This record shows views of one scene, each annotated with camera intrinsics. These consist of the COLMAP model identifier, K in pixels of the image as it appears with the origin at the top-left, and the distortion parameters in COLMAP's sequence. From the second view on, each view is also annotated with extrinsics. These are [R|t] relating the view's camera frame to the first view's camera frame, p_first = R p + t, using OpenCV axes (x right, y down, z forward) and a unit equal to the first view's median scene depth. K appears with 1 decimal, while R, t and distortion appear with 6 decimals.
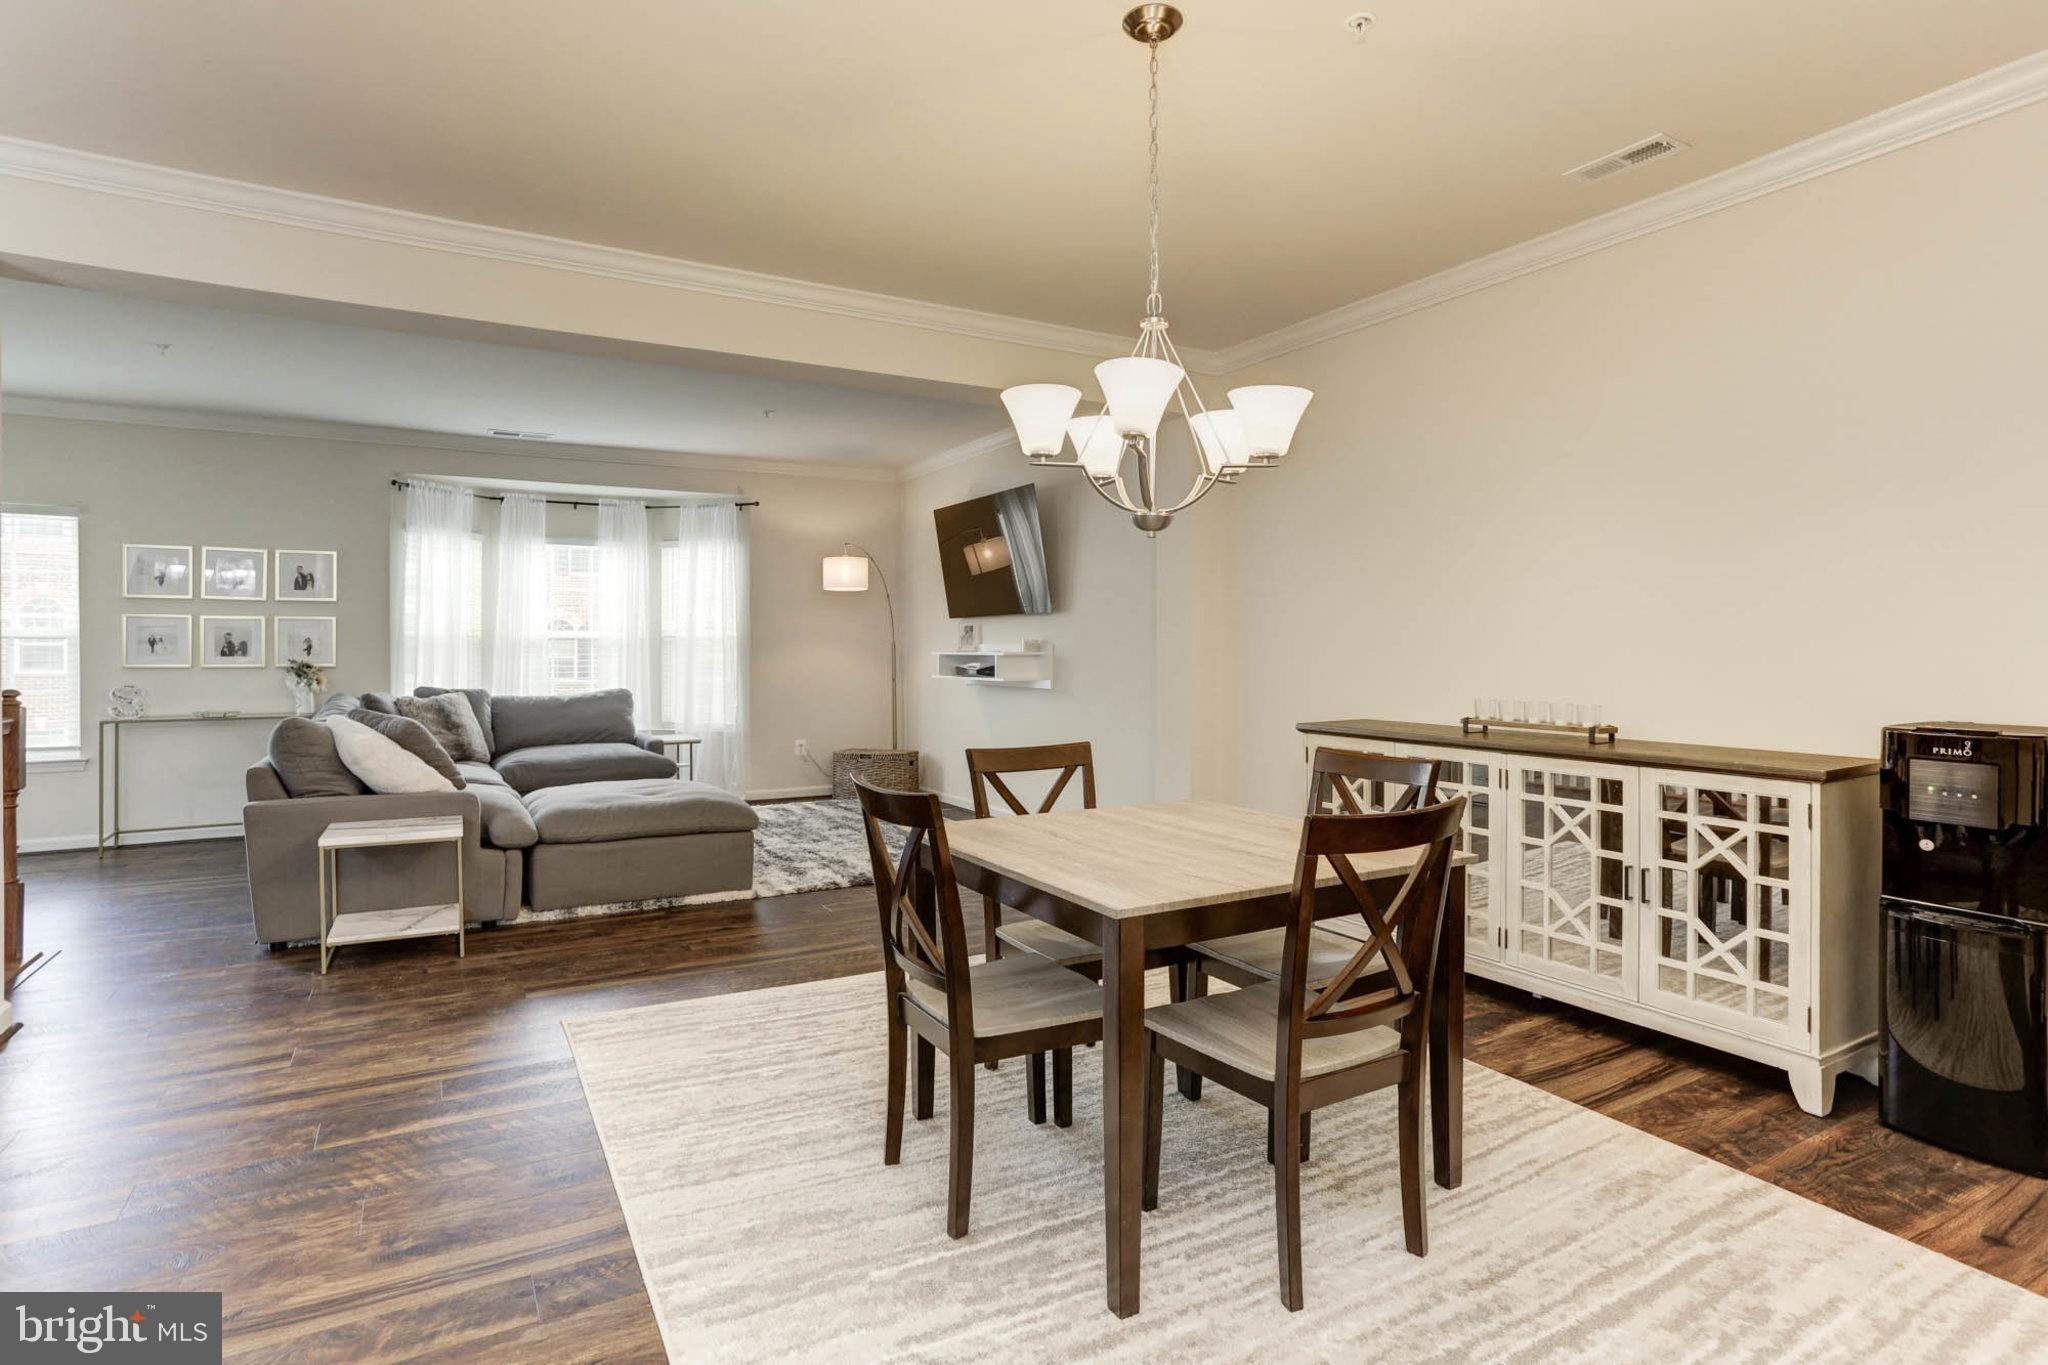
lens RADIAL K [[1037.0, 0, 1013.8], [0, 1037.0, 645.1], [0, 0, 1]] dist [-0.014418, -0.000037]
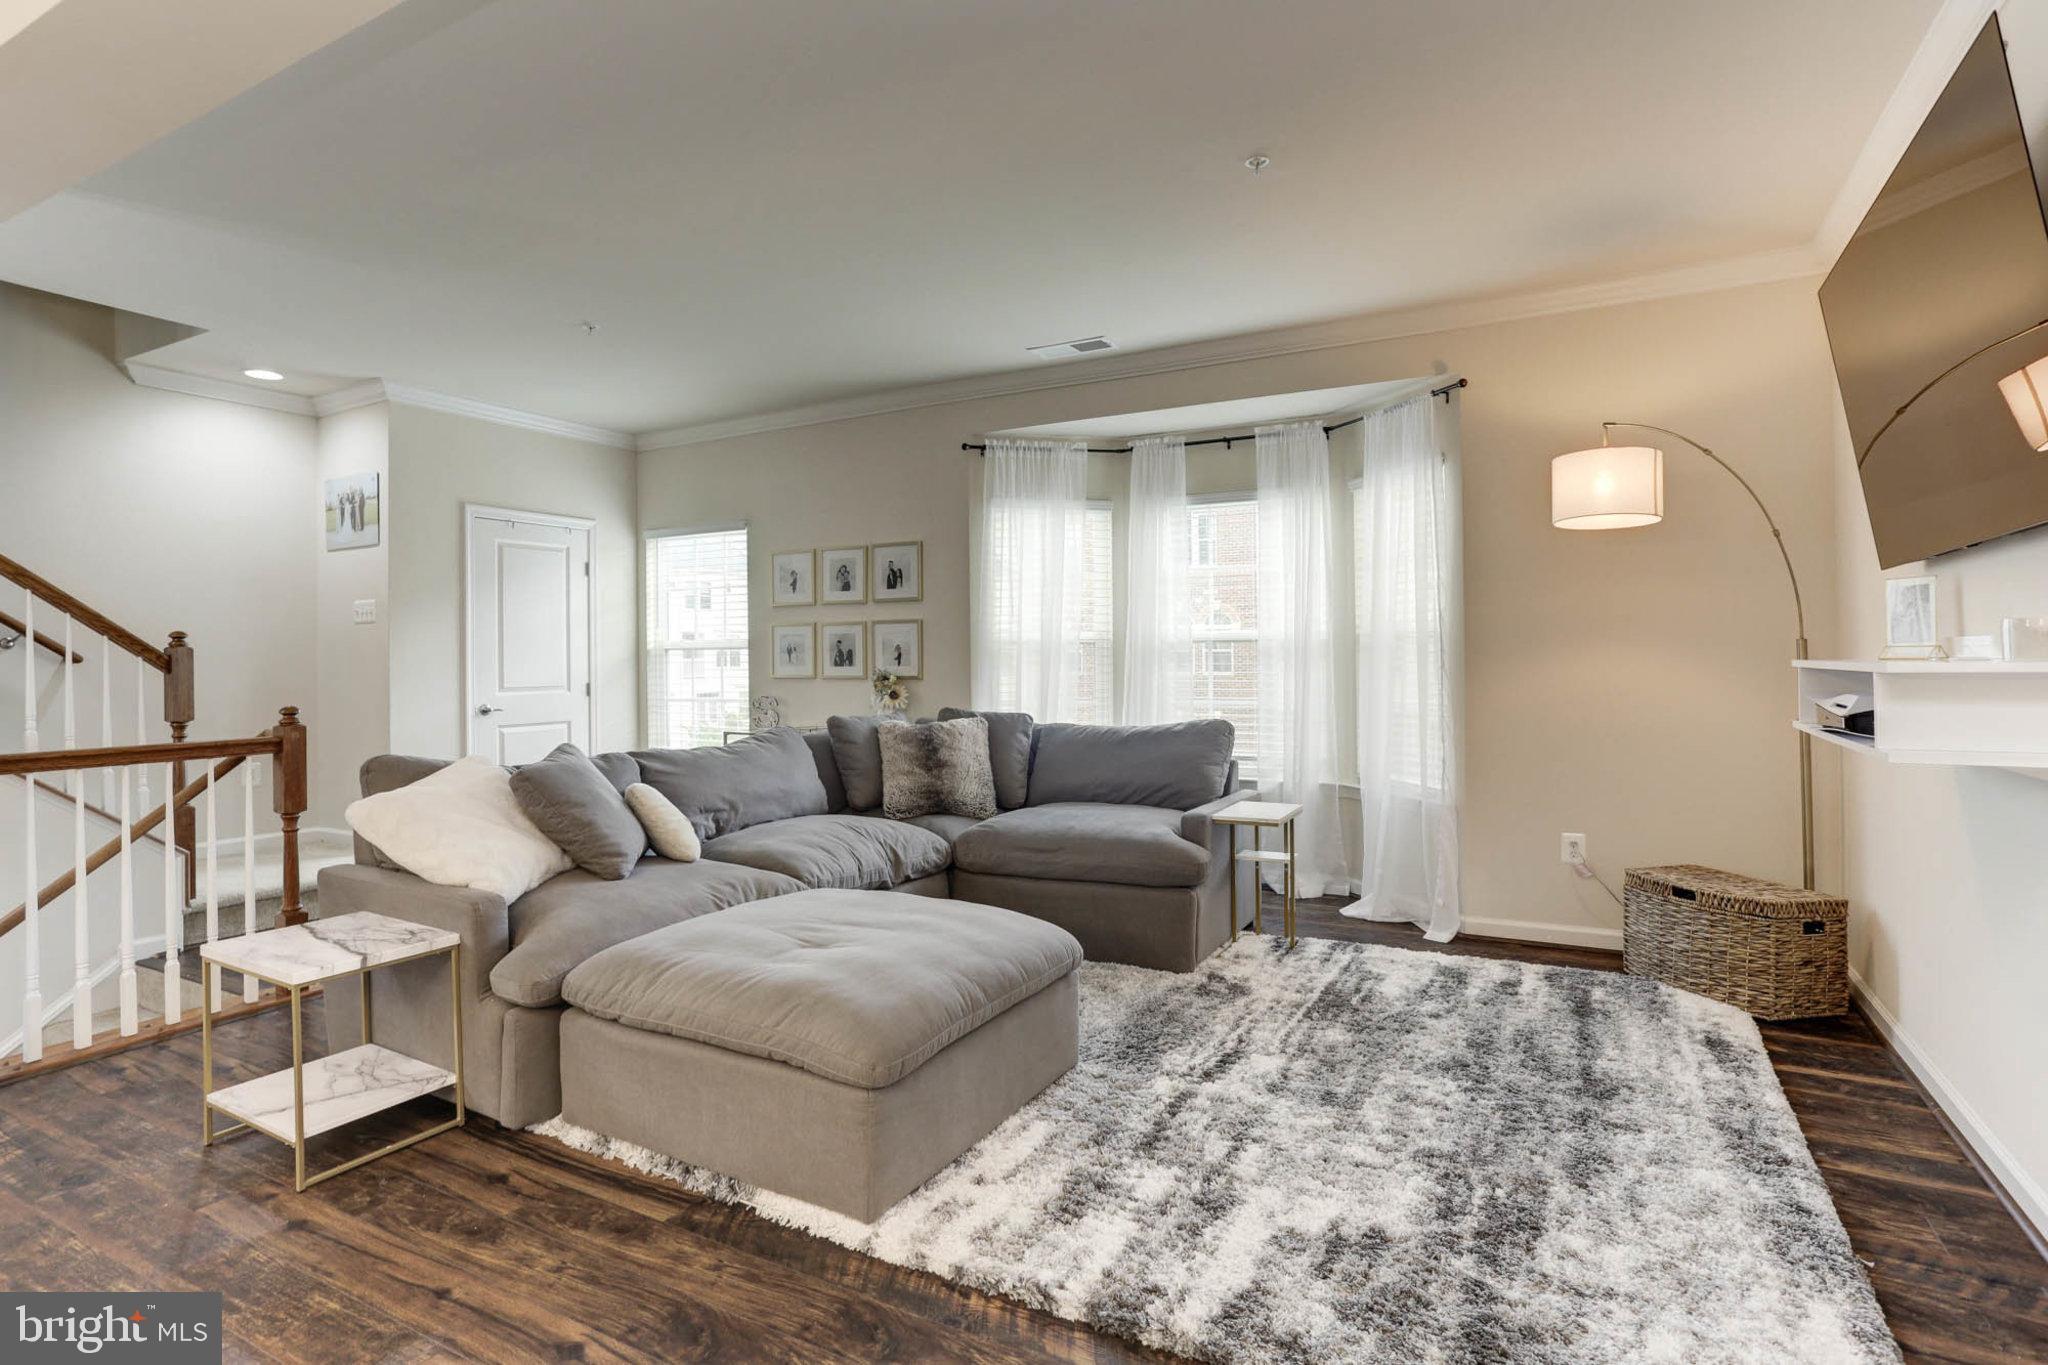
lens RADIAL K [[1050.5, 0, 1011.5], [0, 1050.5, 657.9], [0, 0, 1]] dist [-0.042666, 0.030977]
pose [[0.520114, -0.000161, -0.854097, 0.104093], [0.010313, 0.999928, 0.006091, -0.000425], [0.854034, -0.011976, 0.520079, 0.607989]]
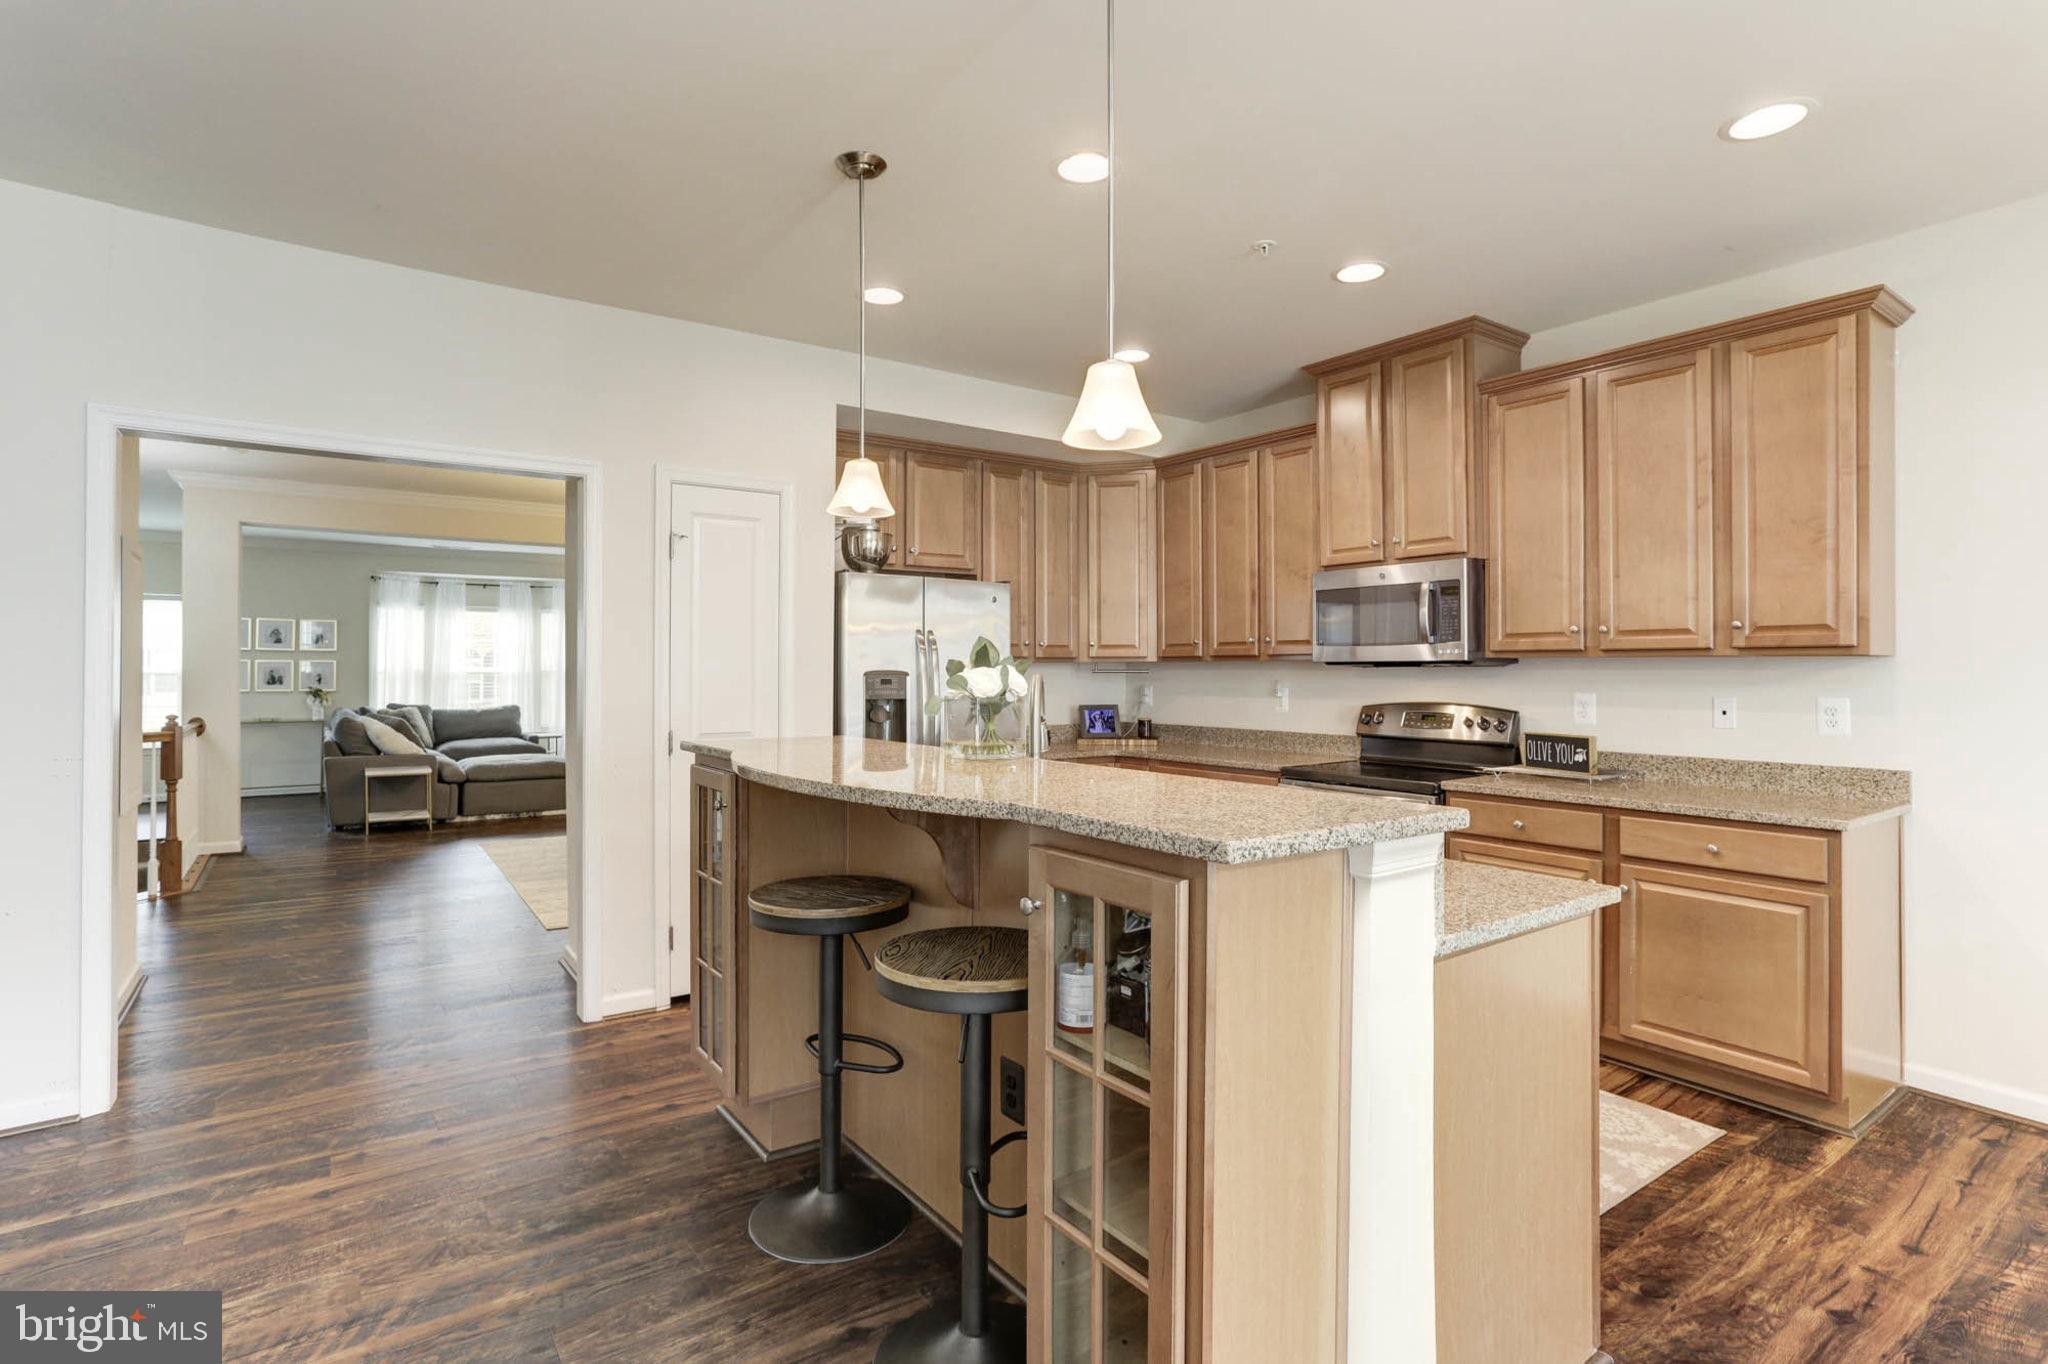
lens RADIAL K [[1026.5, 0, 983.5], [0, 1026.5, 664.7], [0, 0, 1]] dist [-0.069323, 0.049452]
pose [[0.998285, 0.000144, 0.058544, 0.265478], [-0.000014, 0.999998, -0.002226, -0.016717], [-0.058545, 0.002221, 0.998282, -0.634332]]
